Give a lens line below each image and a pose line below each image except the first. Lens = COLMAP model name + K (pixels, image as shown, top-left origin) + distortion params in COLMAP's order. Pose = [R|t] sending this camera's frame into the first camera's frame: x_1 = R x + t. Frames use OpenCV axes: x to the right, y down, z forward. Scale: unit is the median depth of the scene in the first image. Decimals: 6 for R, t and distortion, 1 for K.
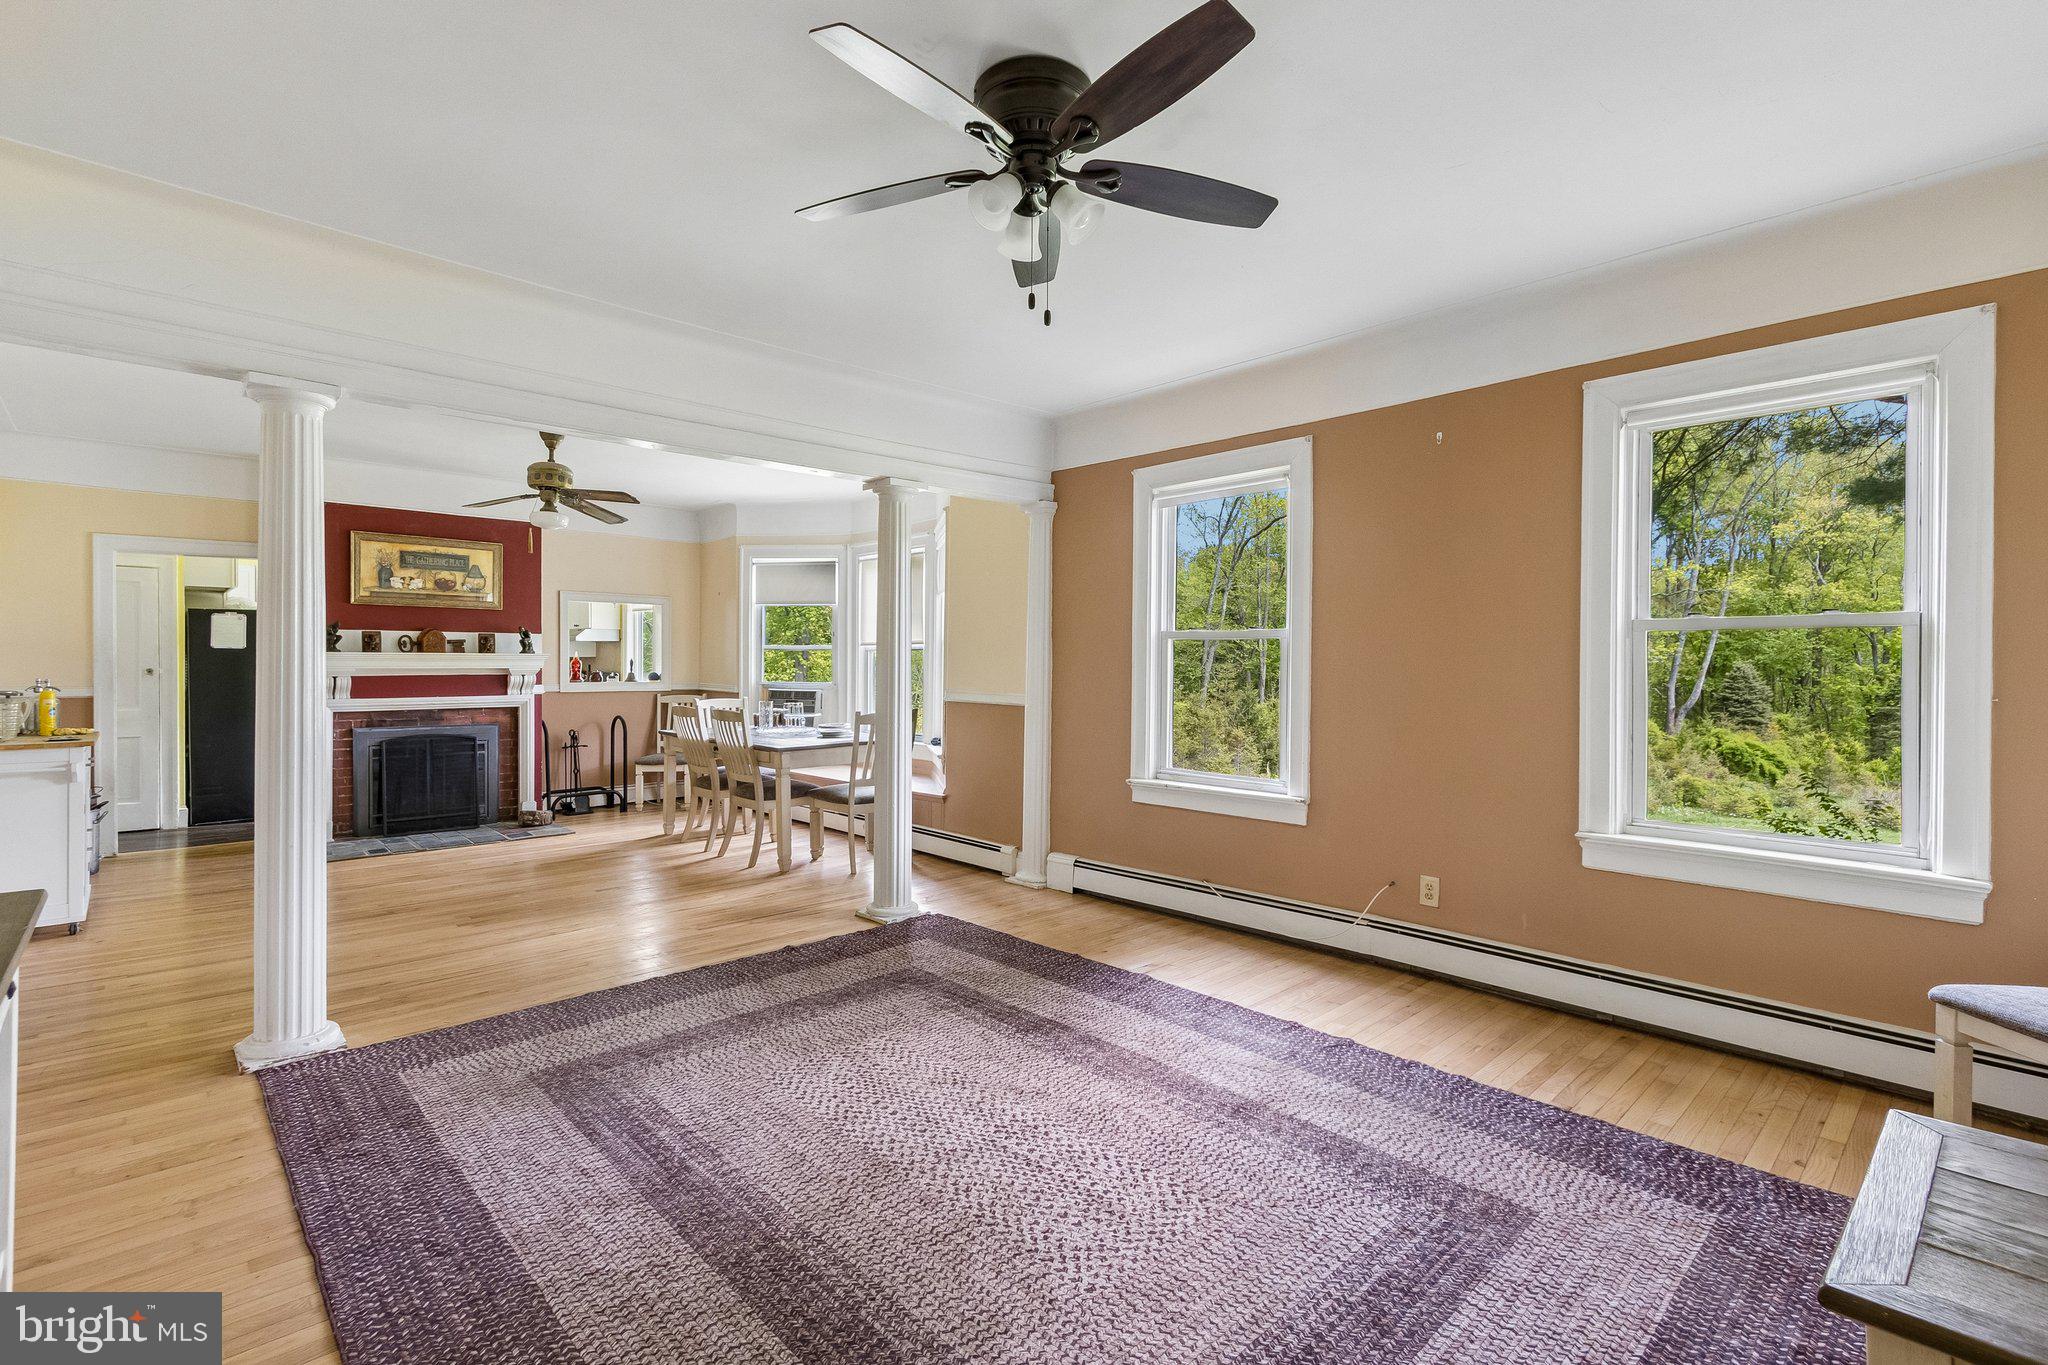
lens RADIAL K [[941.3, 0, 1023.4], [0, 941.3, 673.1], [0, 0, 1]] dist [0.006599, -0.003126]
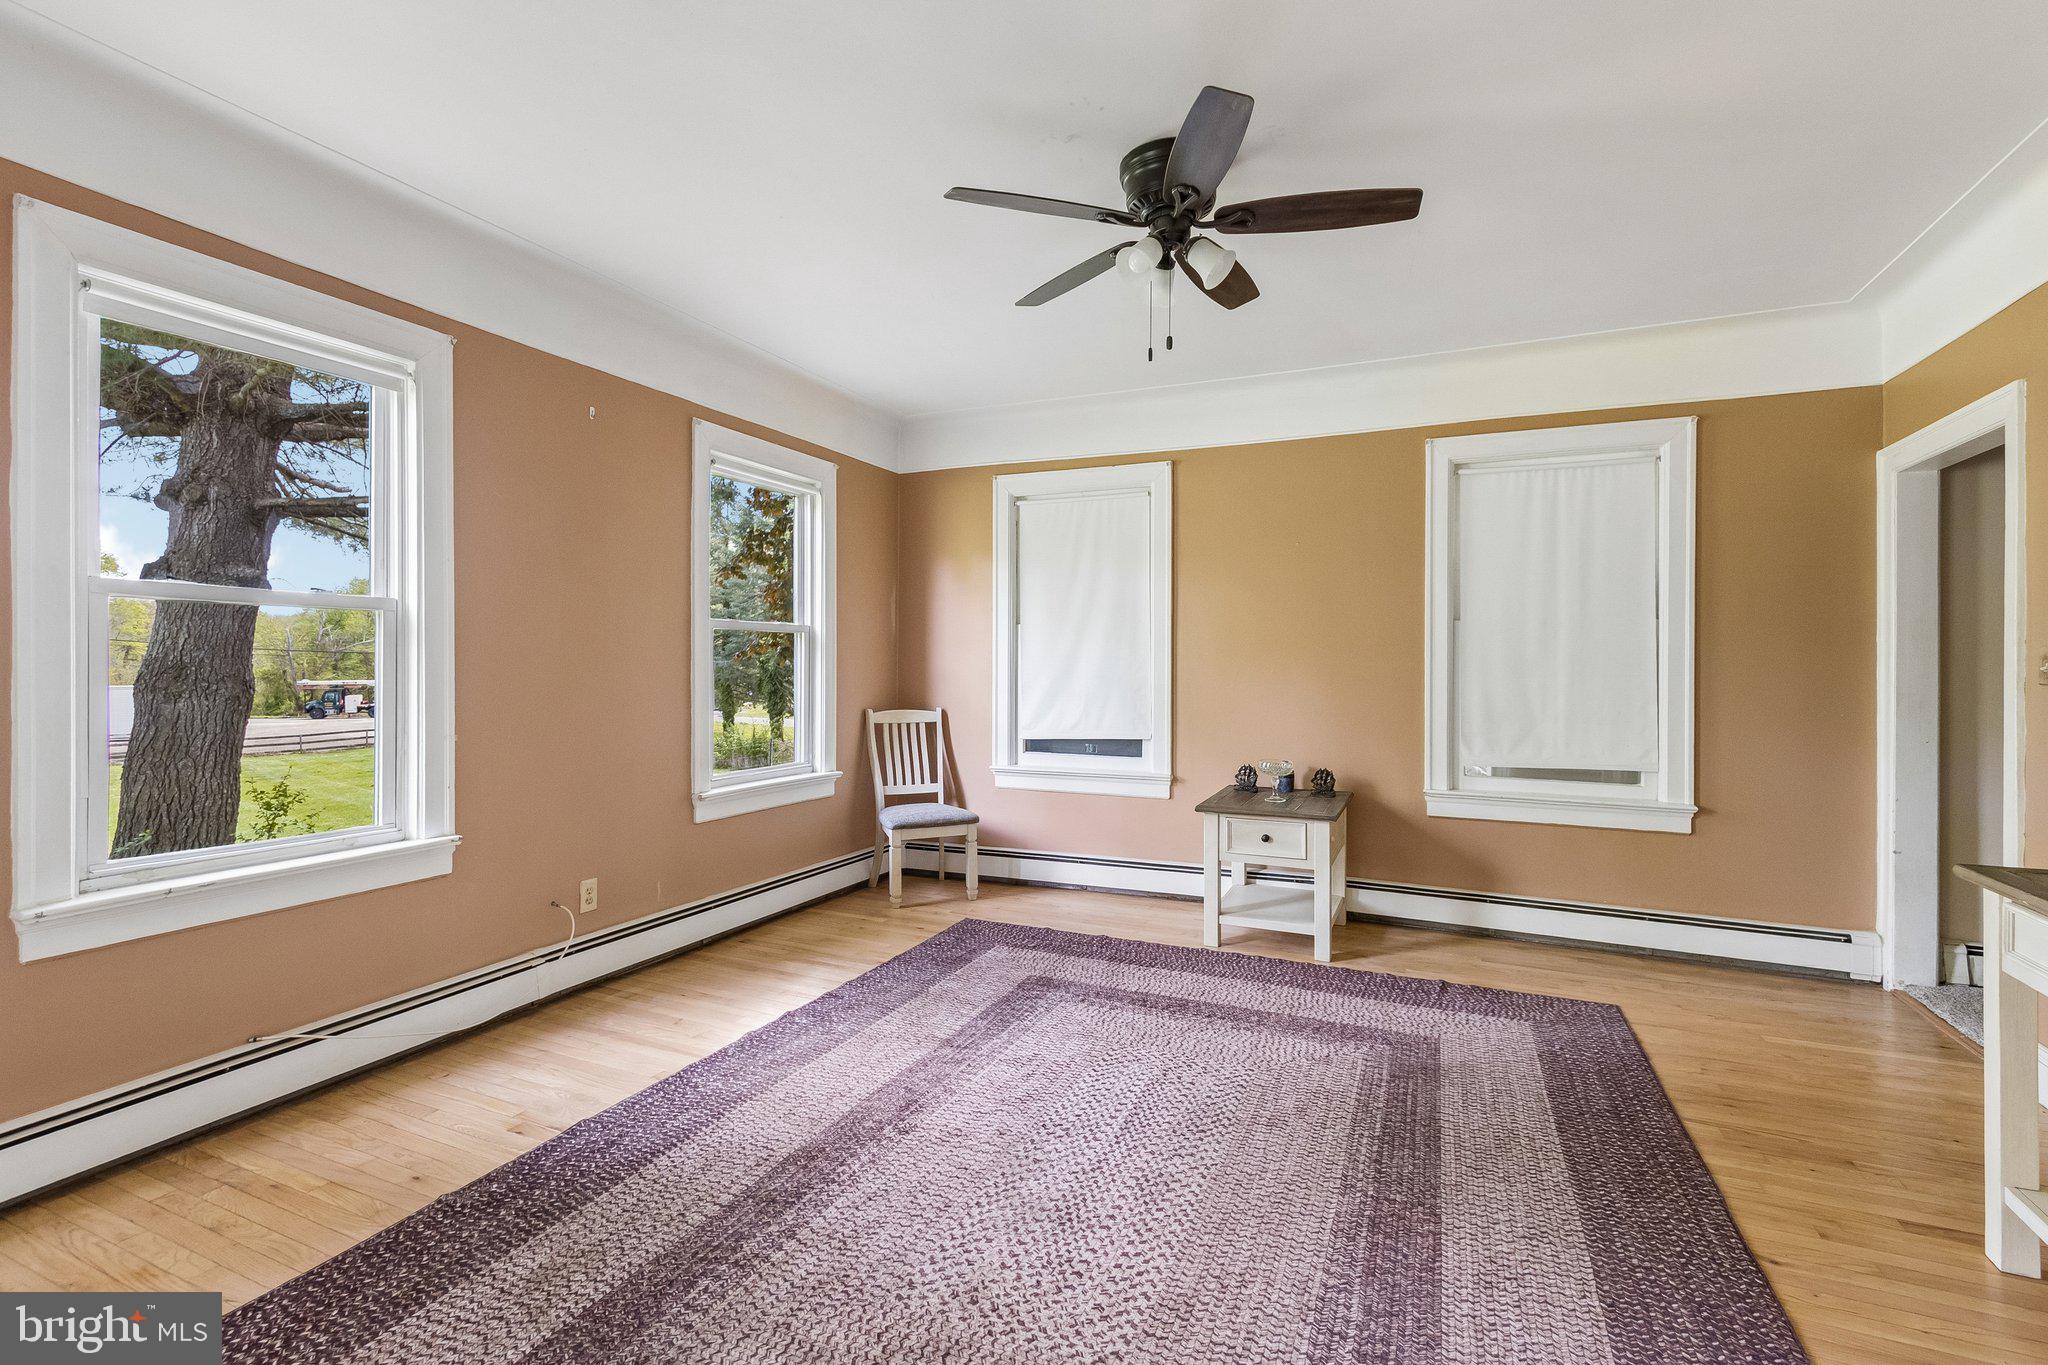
lens RADIAL K [[941.3, 0, 1008.4], [0, 941.3, 665.8], [0, 0, 1]] dist [0.006599, -0.003126]
pose [[-0.376100, -0.009446, 0.926531, -0.338446], [-0.000328, 0.999949, 0.010062, -0.003612], [-0.926579, 0.003480, -0.376084, 0.552590]]
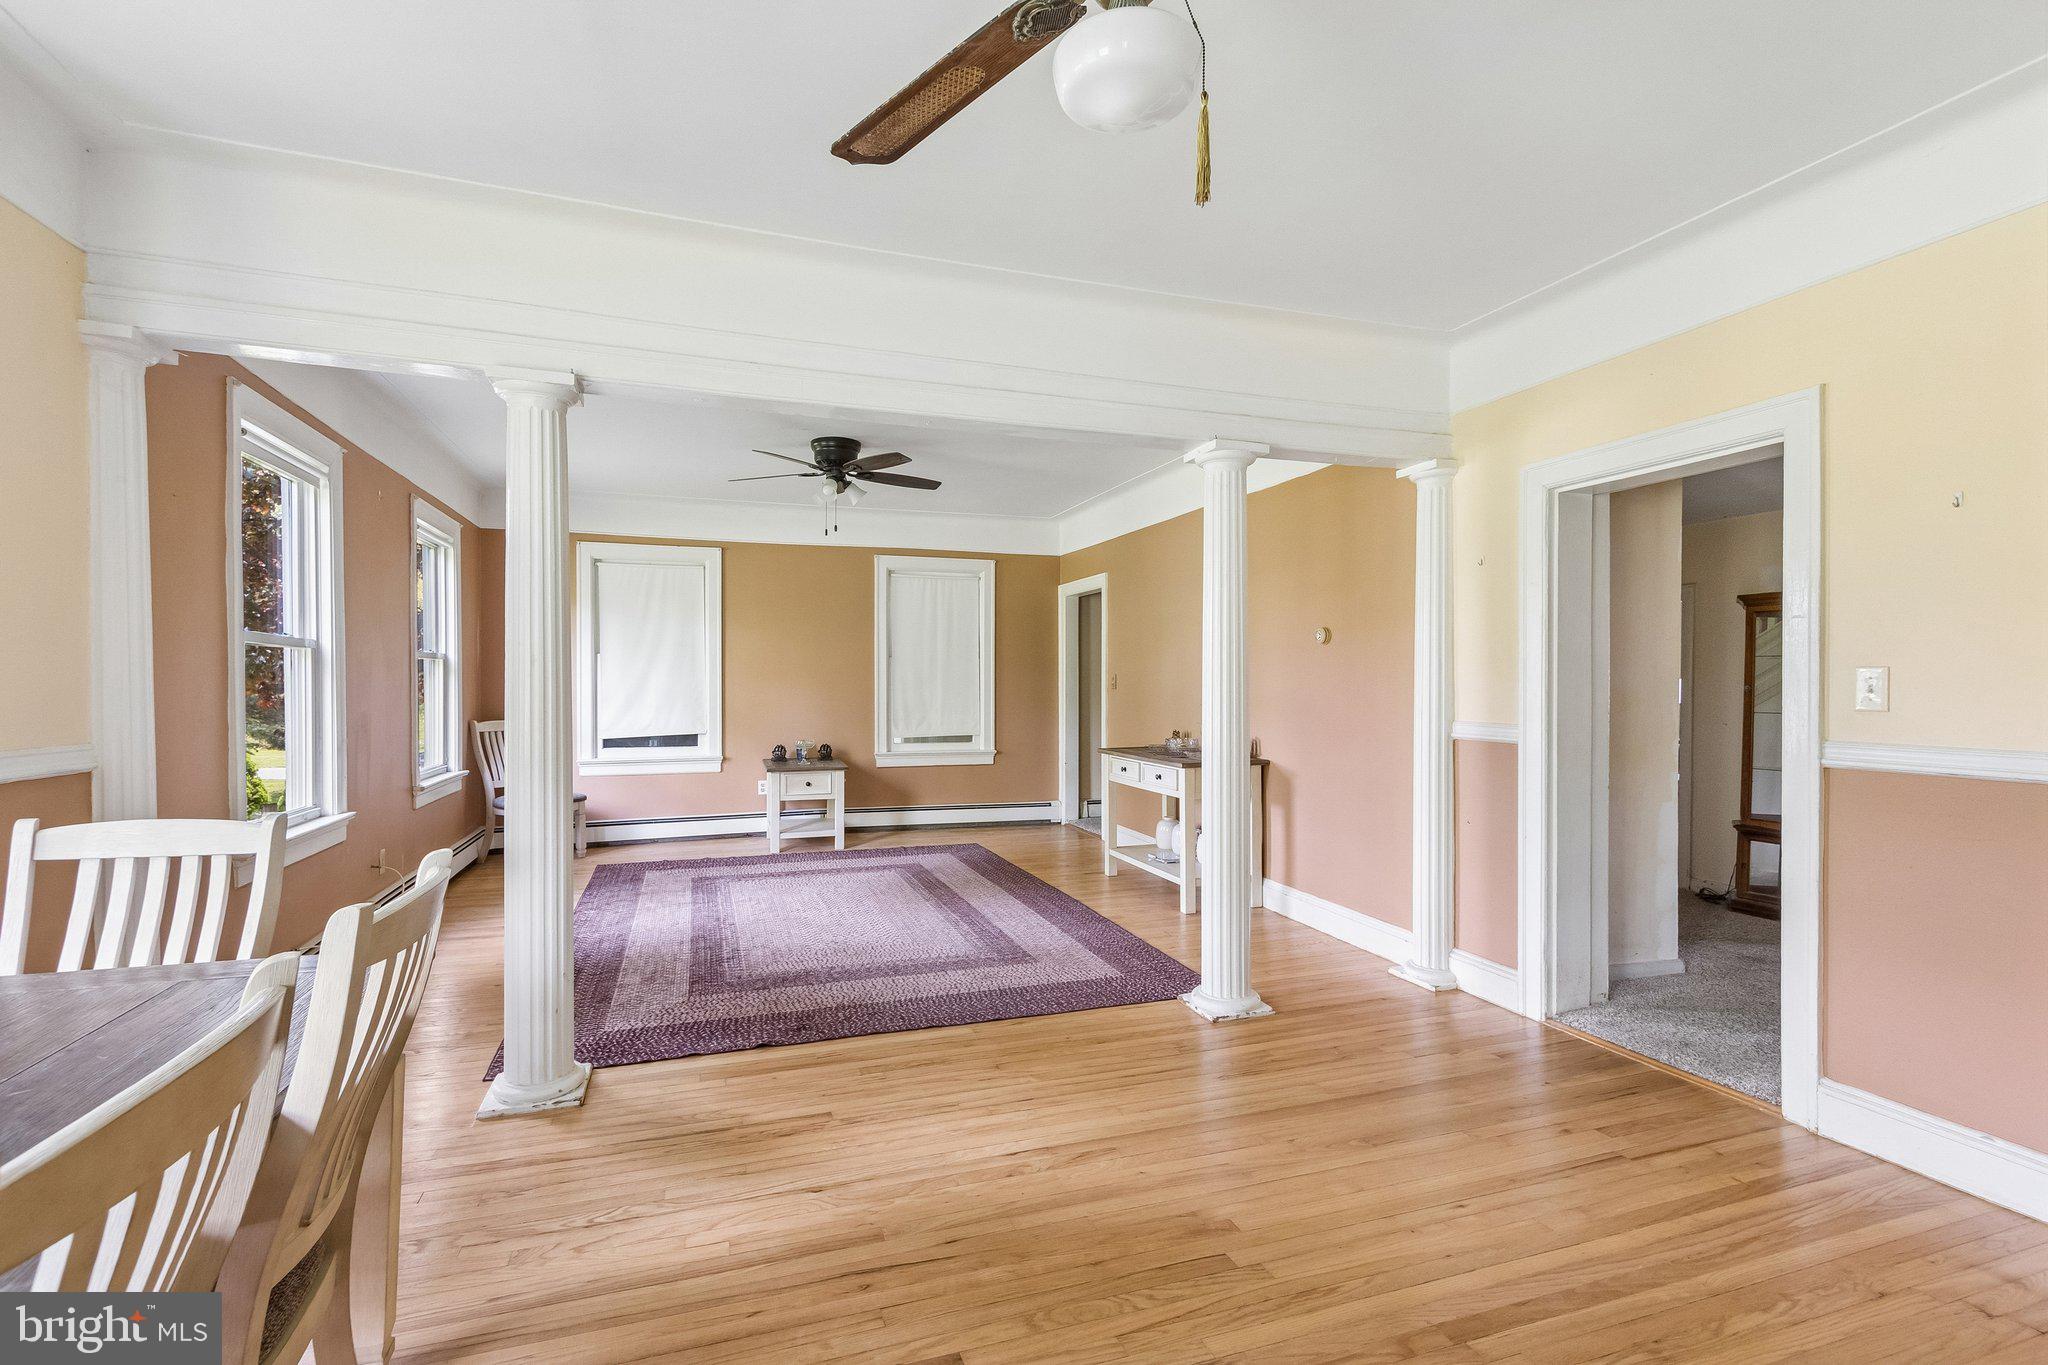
lens RADIAL K [[941.3, 0, 1023.3], [0, 941.3, 685.5], [0, 0, 1]] dist [0.006599, -0.003126]
pose [[-0.912830, -0.007132, 0.408278, -0.479212], [-0.001300, 0.999893, 0.014562, -0.010245], [-0.408339, 0.012762, -0.912741, 1.020242]]
